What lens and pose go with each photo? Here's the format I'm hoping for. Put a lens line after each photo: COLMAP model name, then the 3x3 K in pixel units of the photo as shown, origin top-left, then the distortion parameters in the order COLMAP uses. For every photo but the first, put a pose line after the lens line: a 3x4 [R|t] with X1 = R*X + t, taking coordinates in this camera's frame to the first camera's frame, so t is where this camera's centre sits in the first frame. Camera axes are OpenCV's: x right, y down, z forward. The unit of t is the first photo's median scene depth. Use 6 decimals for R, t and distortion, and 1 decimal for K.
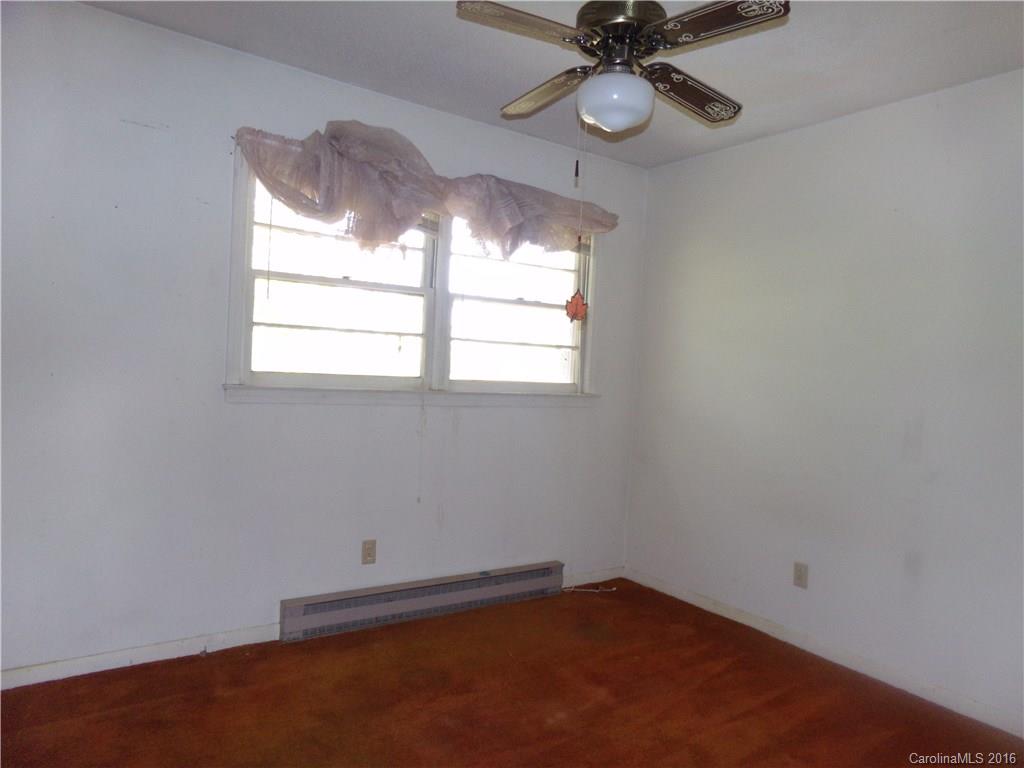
lens RADIAL K [[699.9, 0, 514.3], [0, 699.9, 389.5], [0, 0, 1]] dist [-0.092442, 0.127916]
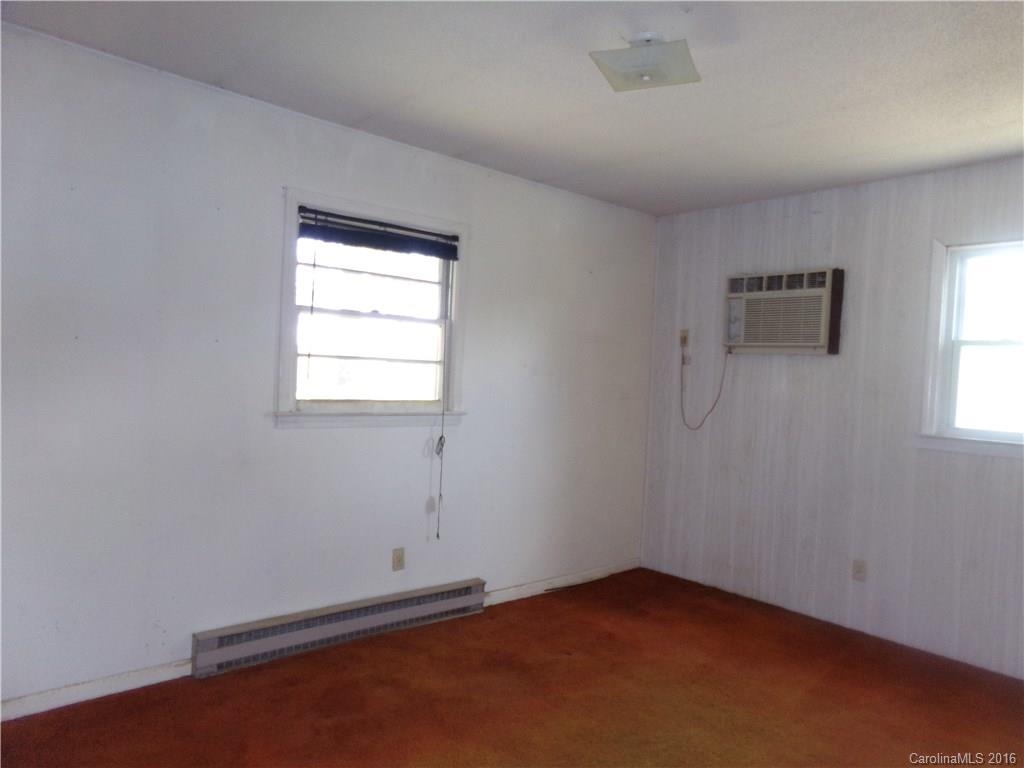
lens RADIAL K [[699.9, 0, 514.3], [0, 699.9, 389.5], [0, 0, 1]] dist [-0.092442, 0.127916]
pose [[0.992024, -0.015405, 0.125103, -0.124587], [0.018595, 0.999530, -0.024368, -0.004530], [-0.124668, 0.026500, 0.991845, -0.092420]]
